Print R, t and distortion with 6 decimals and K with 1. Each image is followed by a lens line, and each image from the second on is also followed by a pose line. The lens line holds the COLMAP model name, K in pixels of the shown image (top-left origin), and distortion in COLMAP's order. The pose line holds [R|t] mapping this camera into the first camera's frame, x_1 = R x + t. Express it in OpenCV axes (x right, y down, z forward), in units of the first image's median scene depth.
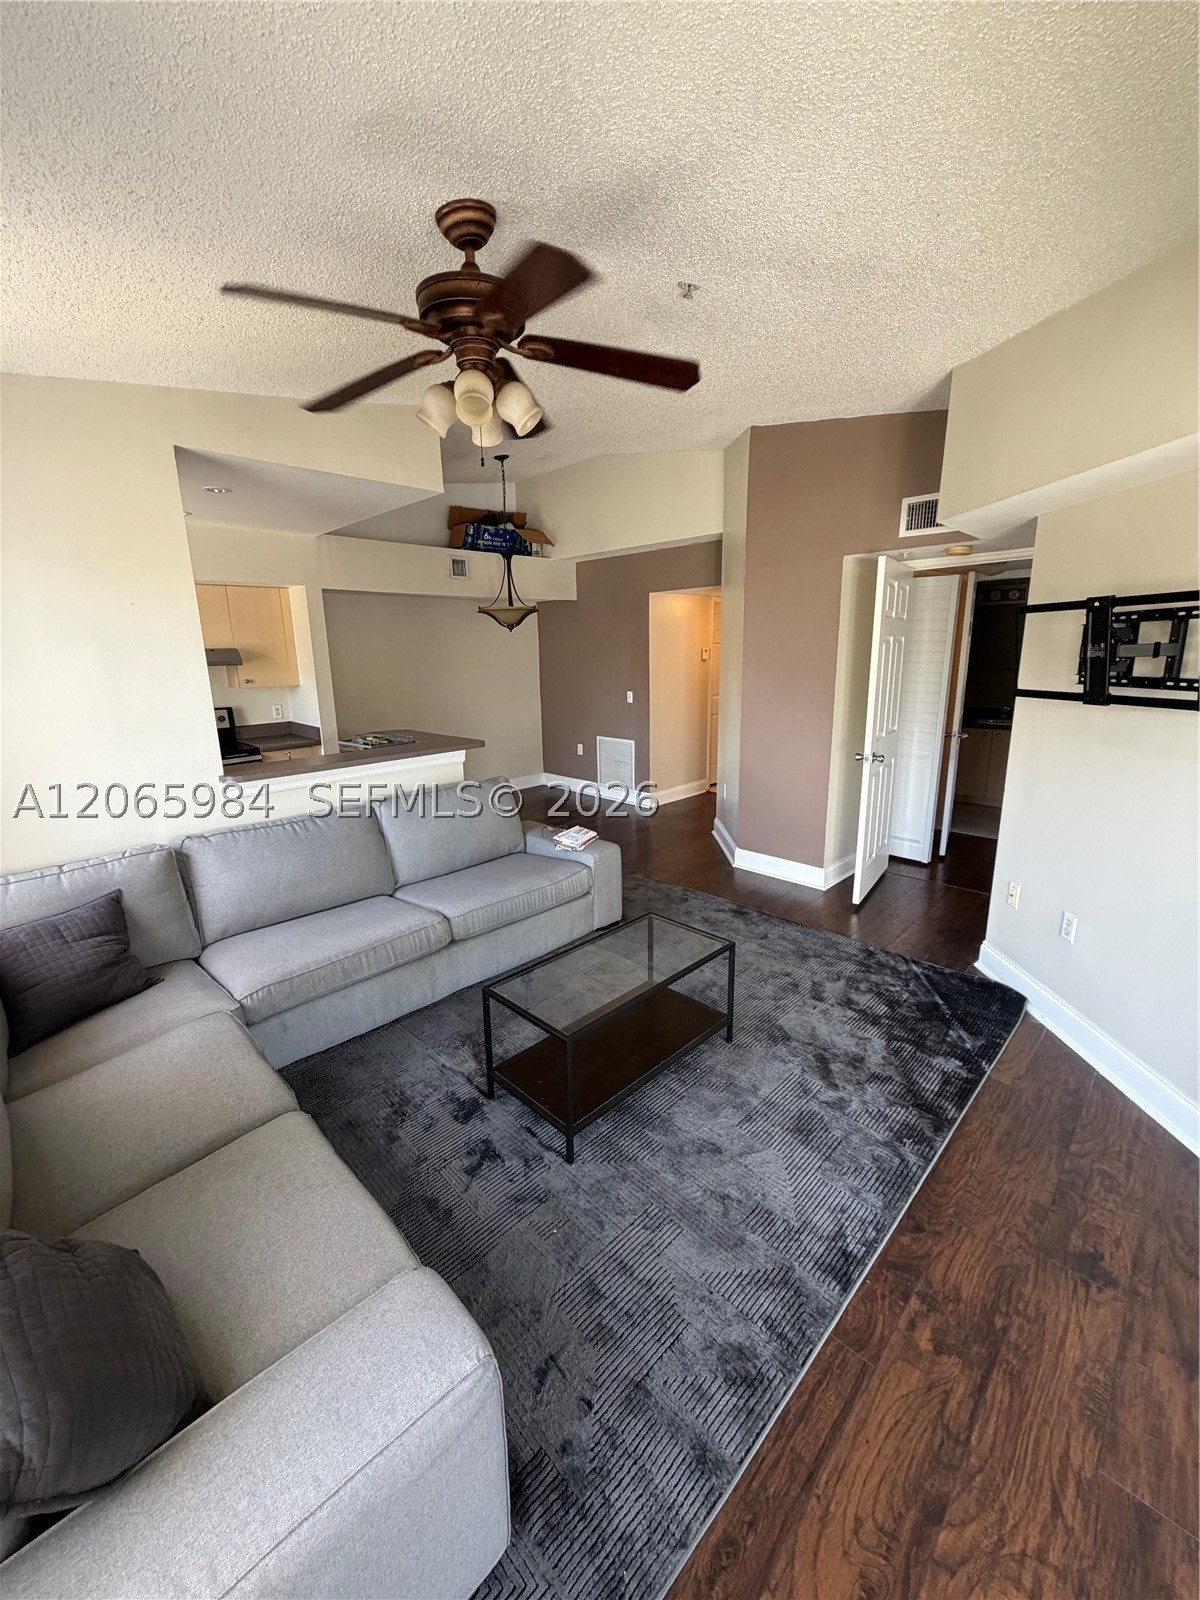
lens RADIAL K [[636.8, 0, 600.2], [0, 636.8, 795.4], [0, 0, 1]] dist [-0.001225, 0.000295]
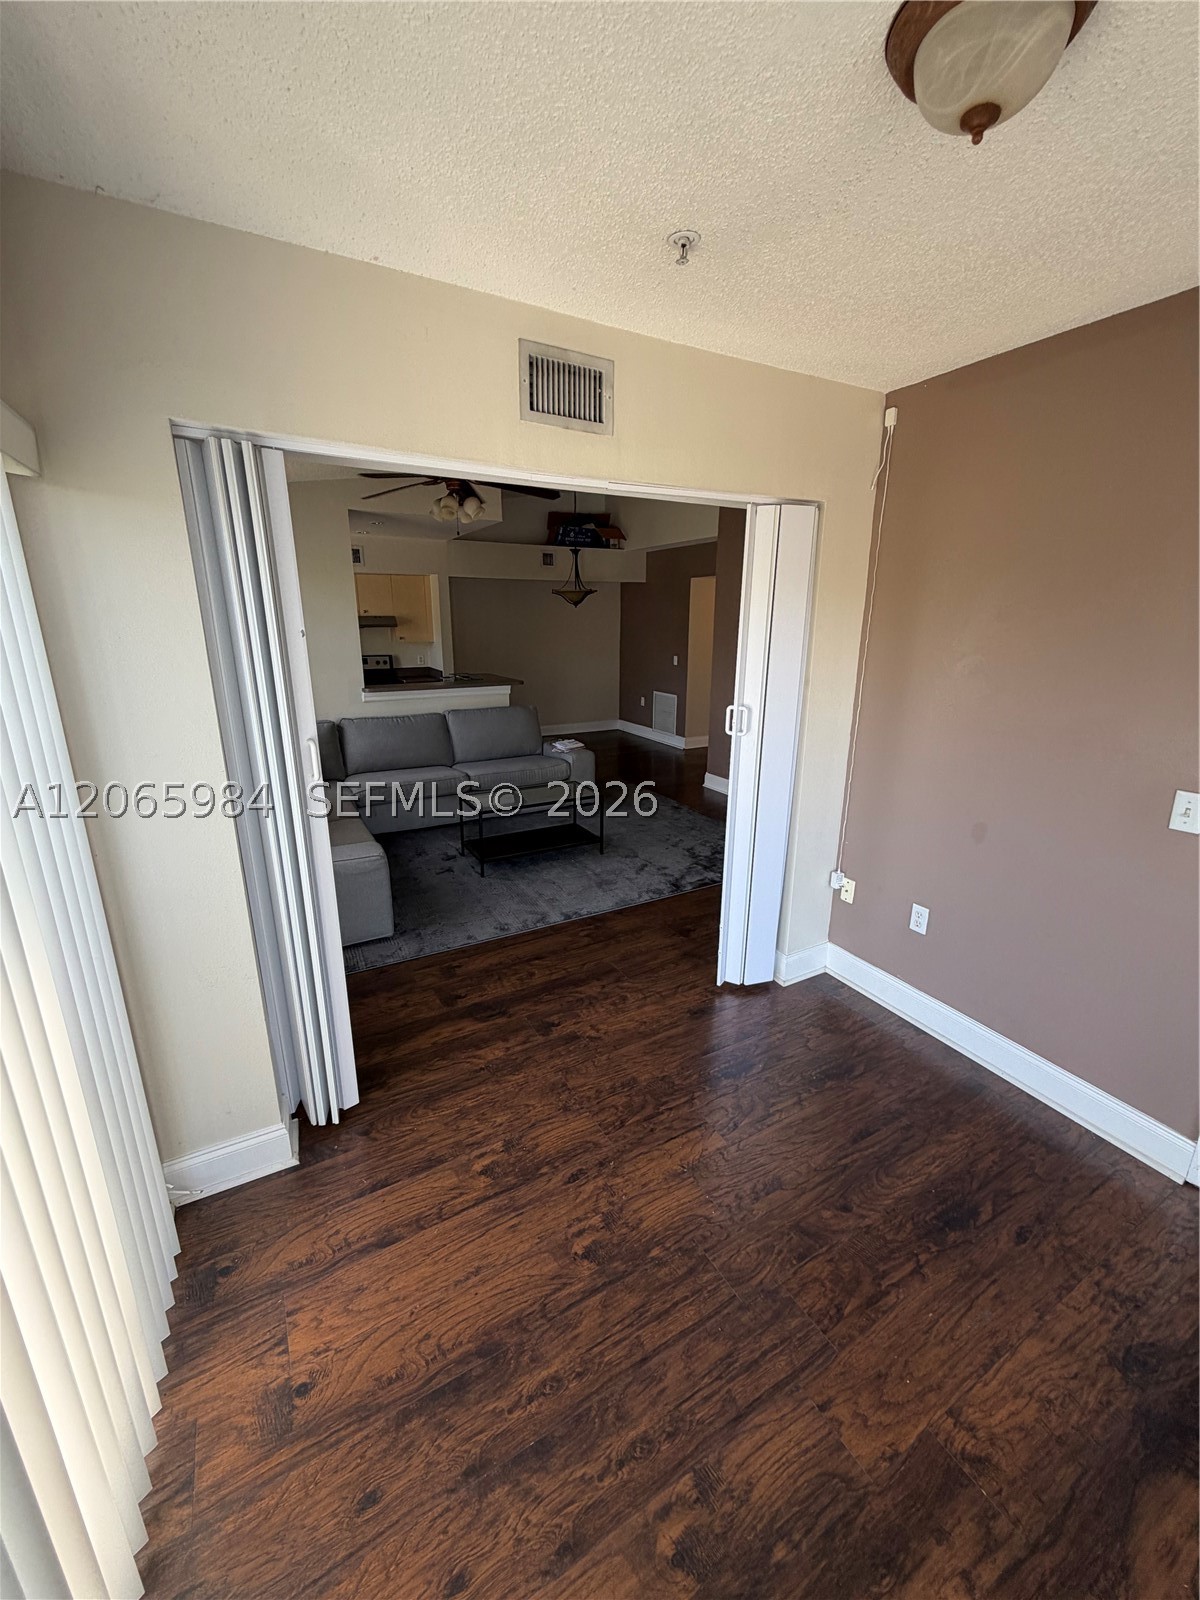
lens RADIAL K [[636.8, 0, 600.2], [0, 636.8, 795.4], [0, 0, 1]] dist [-0.001225, 0.000295]
pose [[0.960665, 0.095388, -0.260814, 0.444501], [-0.083052, 0.994859, 0.057944, 0.088915], [0.265000, -0.034004, 0.963649, -0.466019]]
